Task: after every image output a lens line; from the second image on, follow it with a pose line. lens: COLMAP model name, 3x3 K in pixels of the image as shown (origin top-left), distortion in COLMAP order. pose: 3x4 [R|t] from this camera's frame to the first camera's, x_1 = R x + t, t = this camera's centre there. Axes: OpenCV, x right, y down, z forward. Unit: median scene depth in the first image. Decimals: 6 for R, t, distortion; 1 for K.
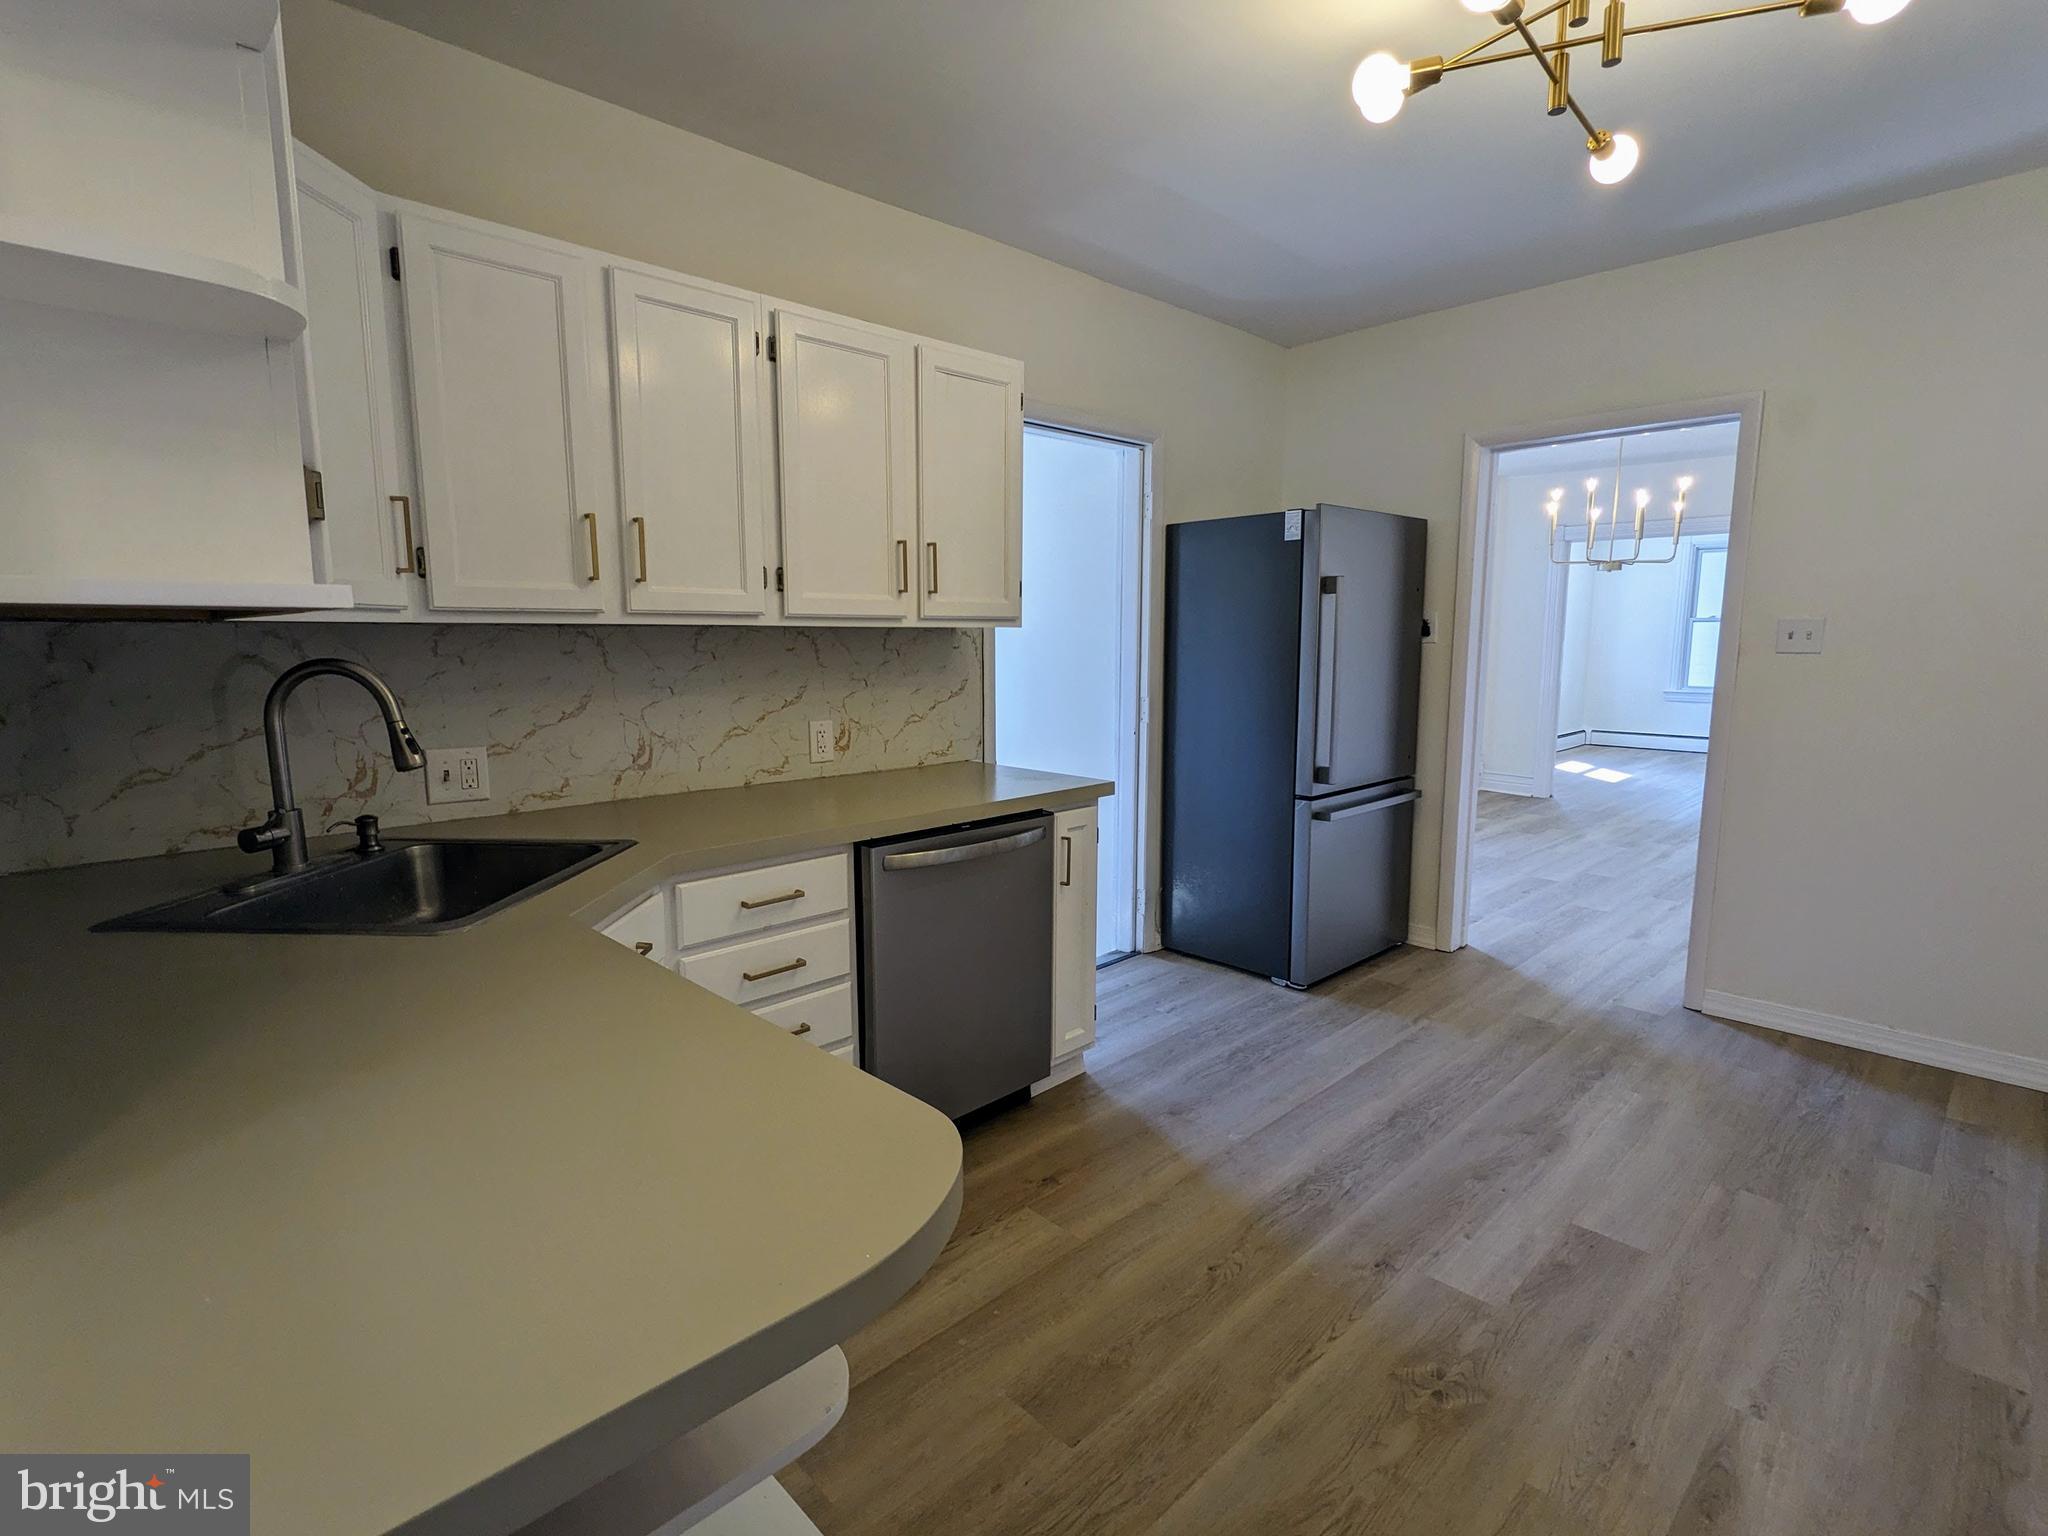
lens RADIAL K [[988.1, 0, 1029.9], [0, 988.1, 767.6], [0, 0, 1]] dist [0.000708, 0.000813]
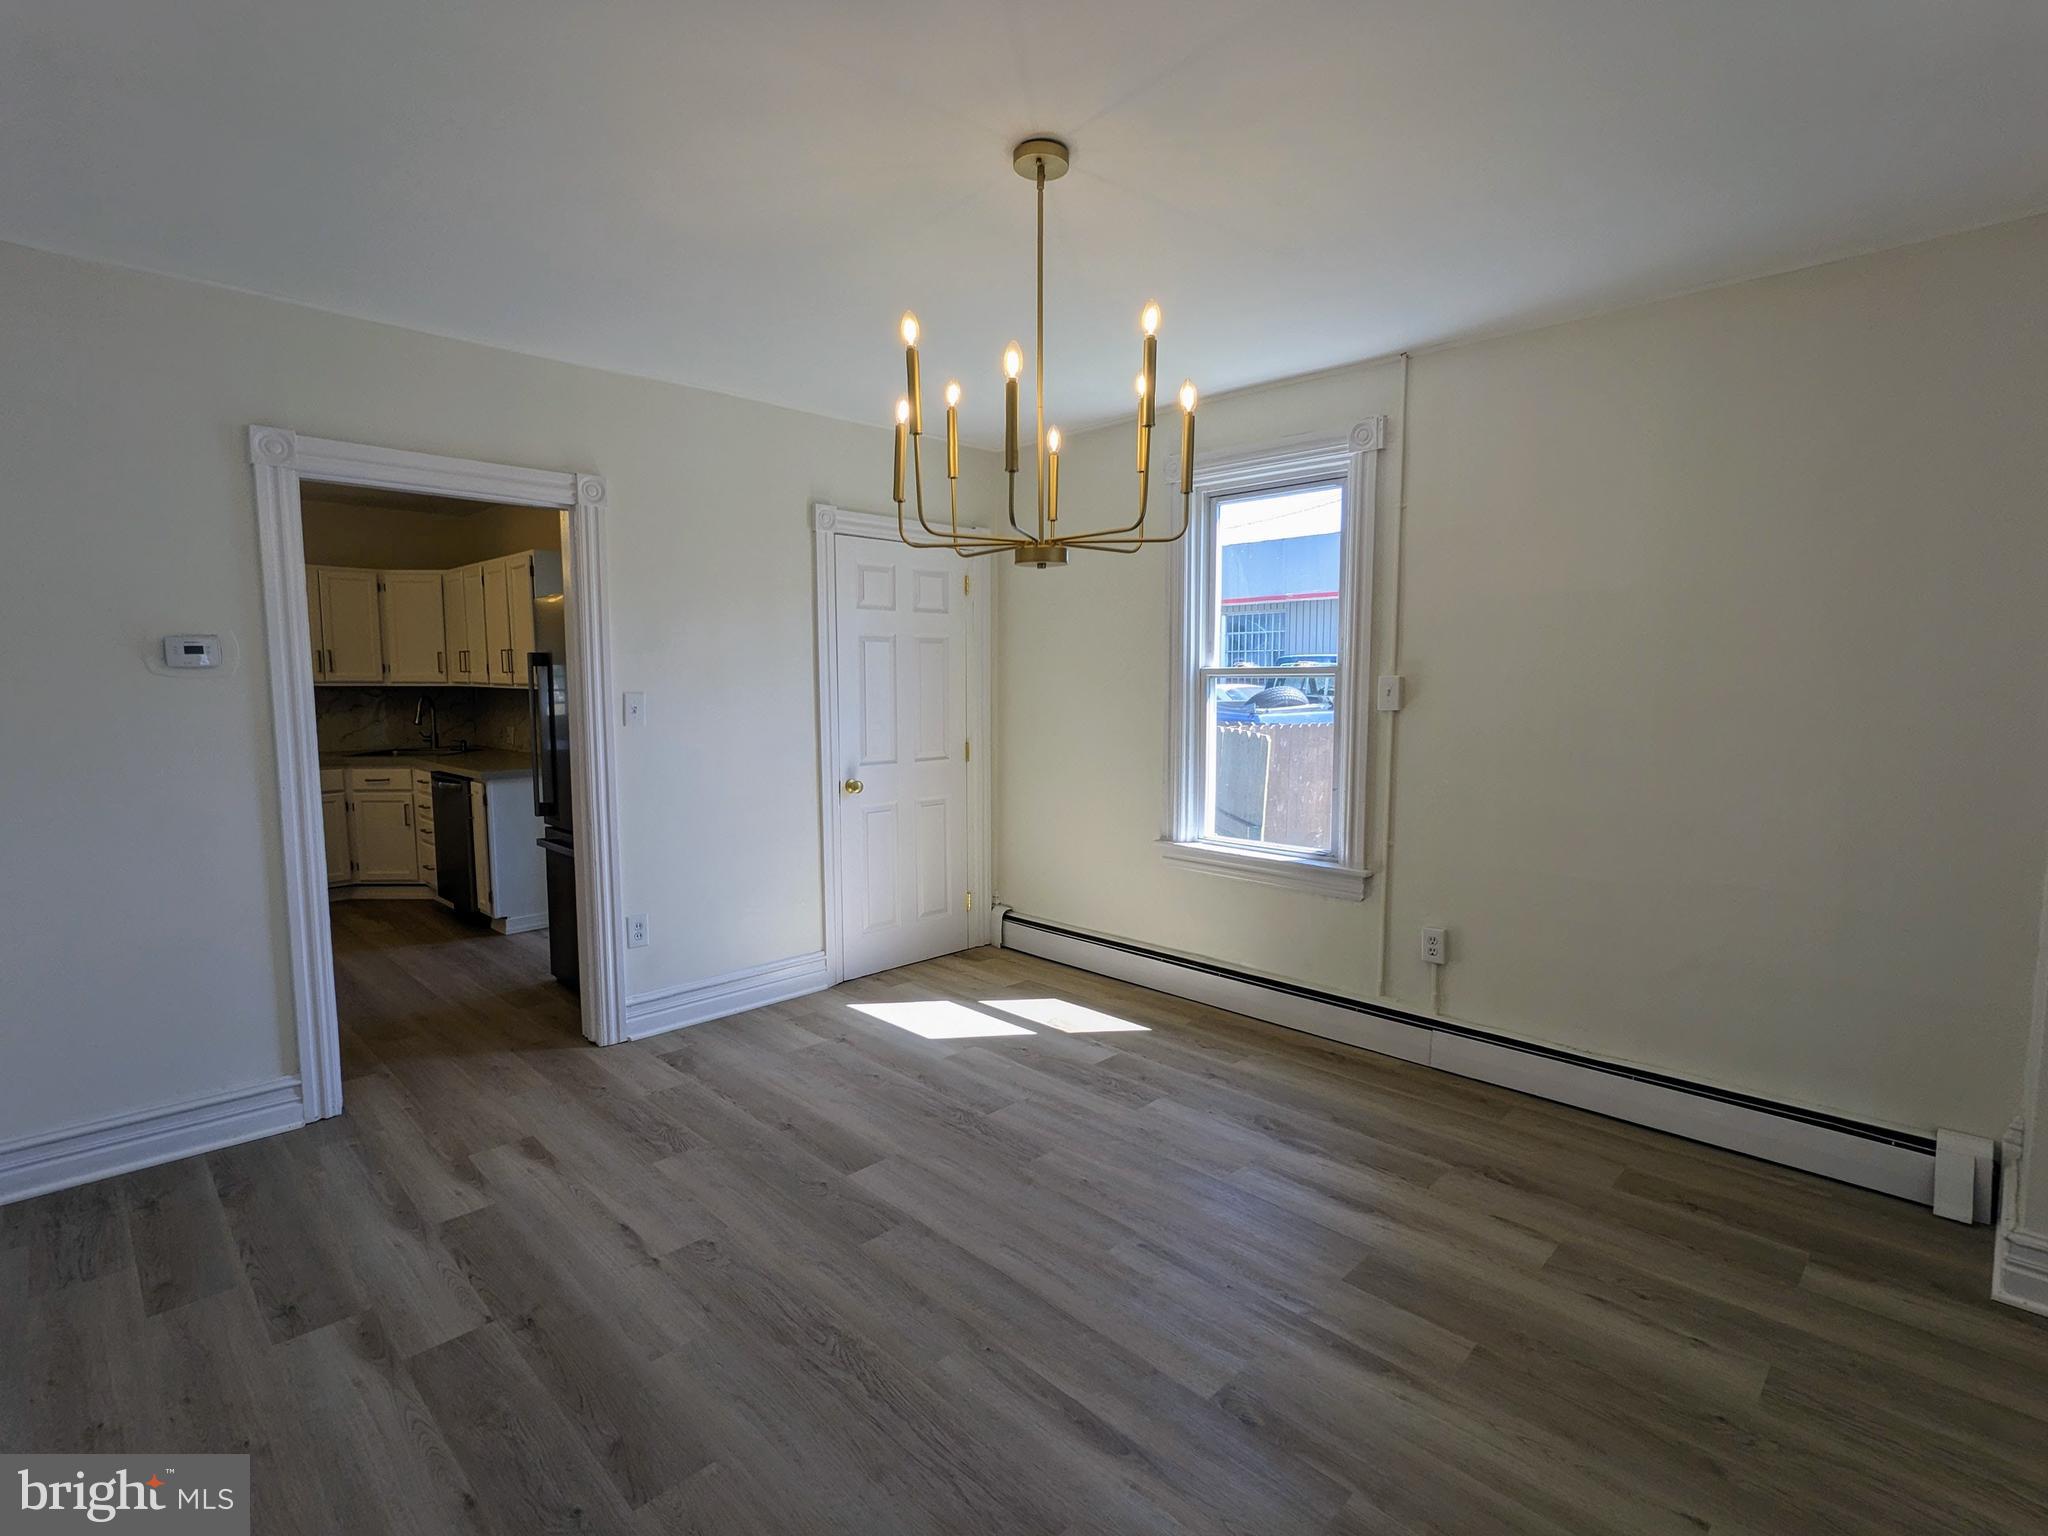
lens RADIAL K [[988.1, 0, 1033.3], [0, 988.1, 769.7], [0, 0, 1]] dist [0.000708, 0.000813]
pose [[0.026783, 0.093583, -0.995251, 2.057438], [-0.139354, 0.986236, 0.088985, -0.315546], [0.989880, 0.136309, 0.039456, 2.052112]]
